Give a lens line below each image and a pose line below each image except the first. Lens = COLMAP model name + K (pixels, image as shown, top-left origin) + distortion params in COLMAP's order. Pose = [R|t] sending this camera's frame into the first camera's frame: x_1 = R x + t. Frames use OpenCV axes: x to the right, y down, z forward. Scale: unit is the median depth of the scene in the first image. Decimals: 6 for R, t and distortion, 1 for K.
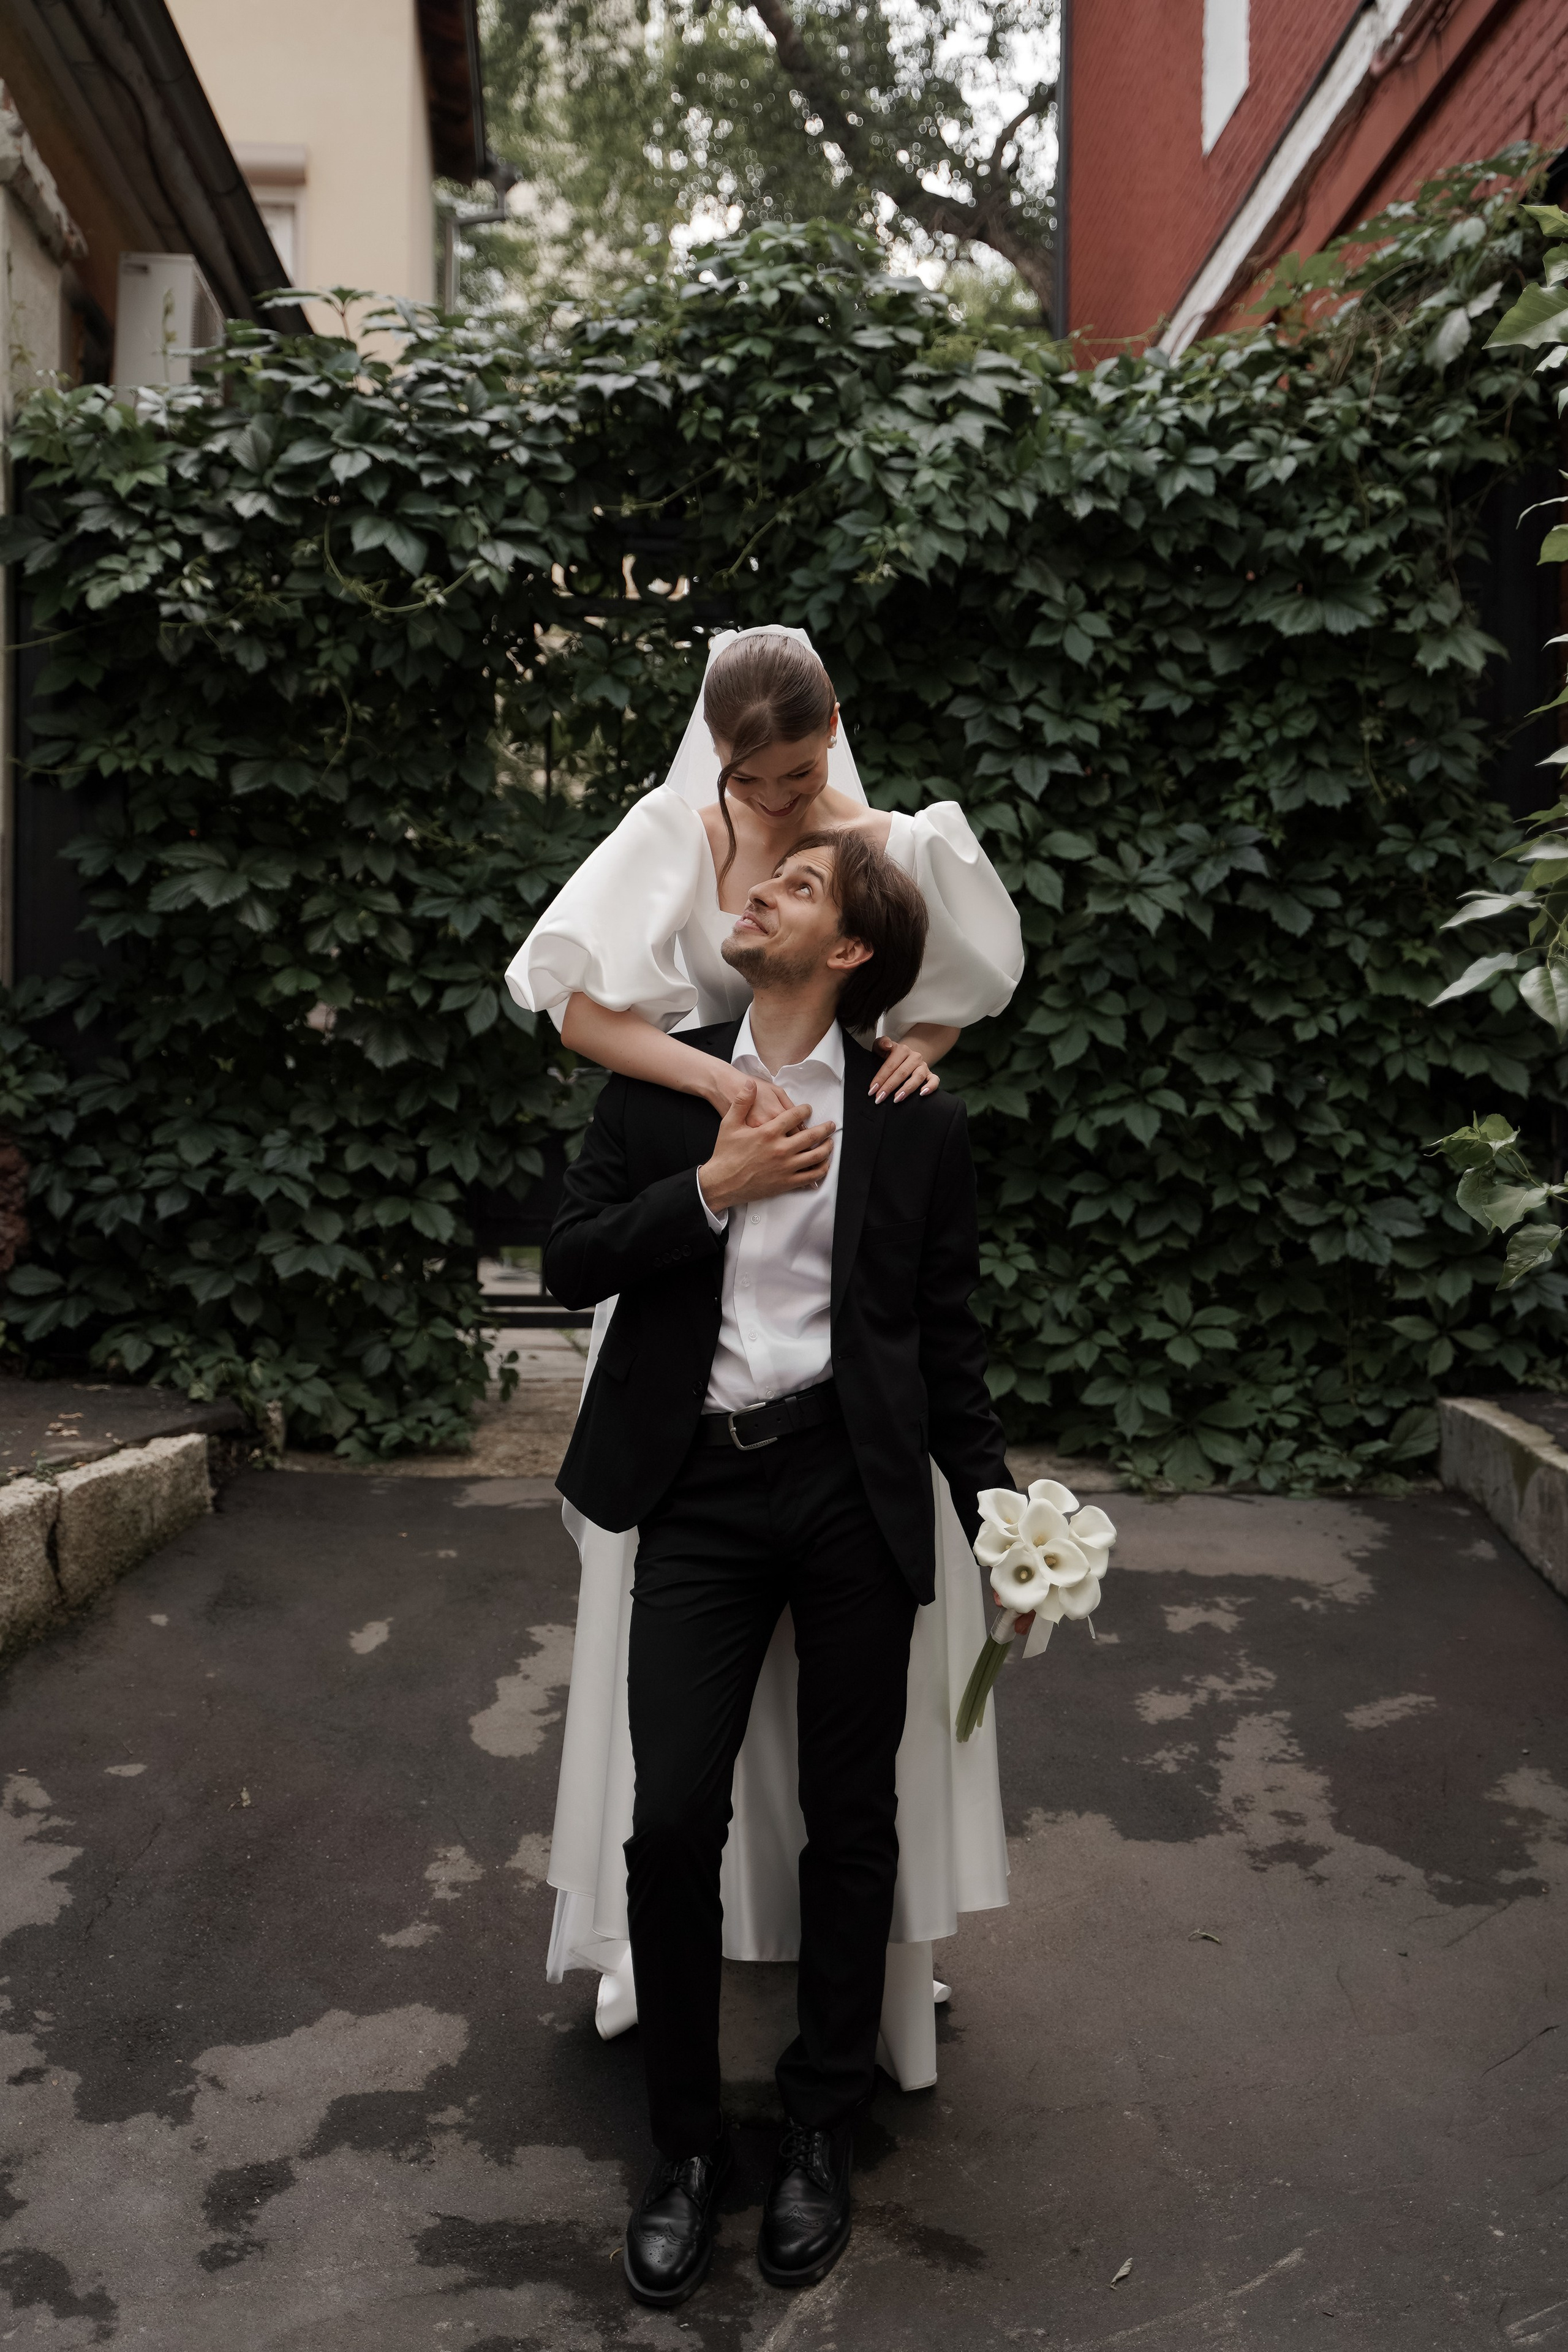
lens RADIAL K [[3254.2, 0, 745.7], [0, 3254.2, 1117.1], [0, 0, 1]] dist [0.026357, 0.122845]
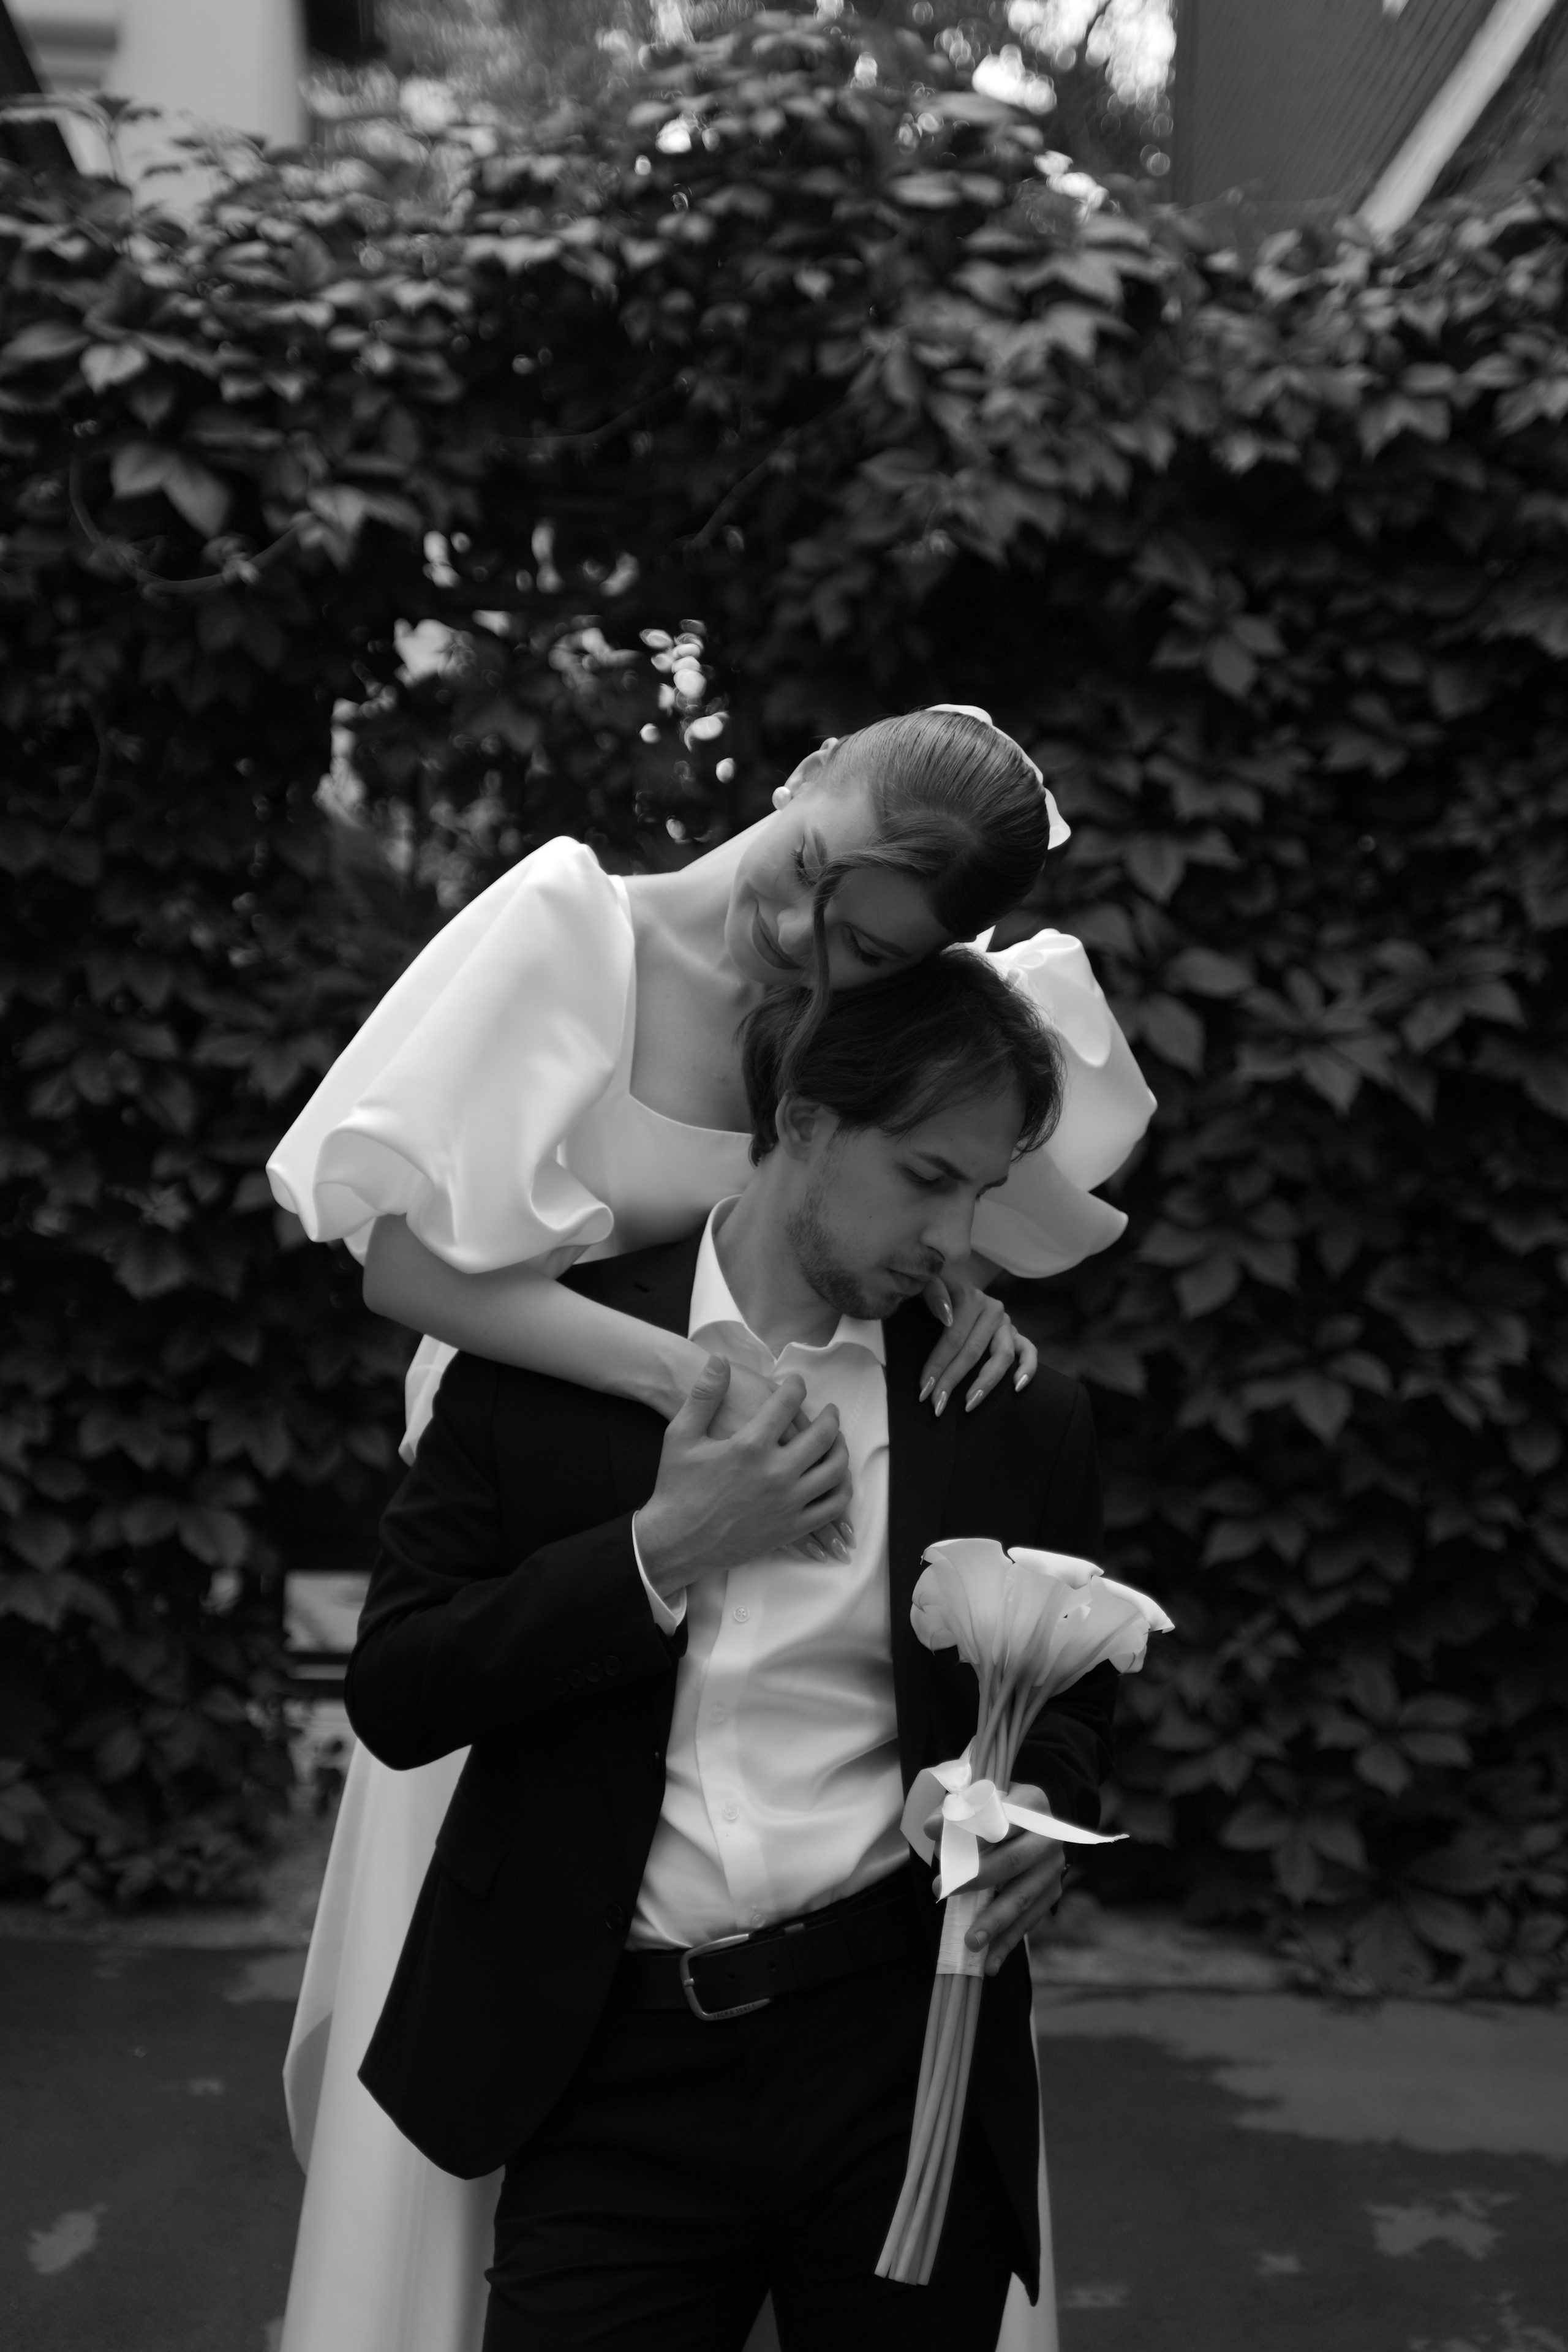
lens RADIAL K [[4354.1, 0, 719.0], [0, 4354.1, 1146.3], [0, 0, 1]] dist [0.227479, -0.035809]
pose [[0.999802, 0.019893, 0.000381, 0.001582], [-0.019850, 0.998614, -0.048748, -0.004673], [-0.001350, 0.048731, 0.998811, 0.132506]]
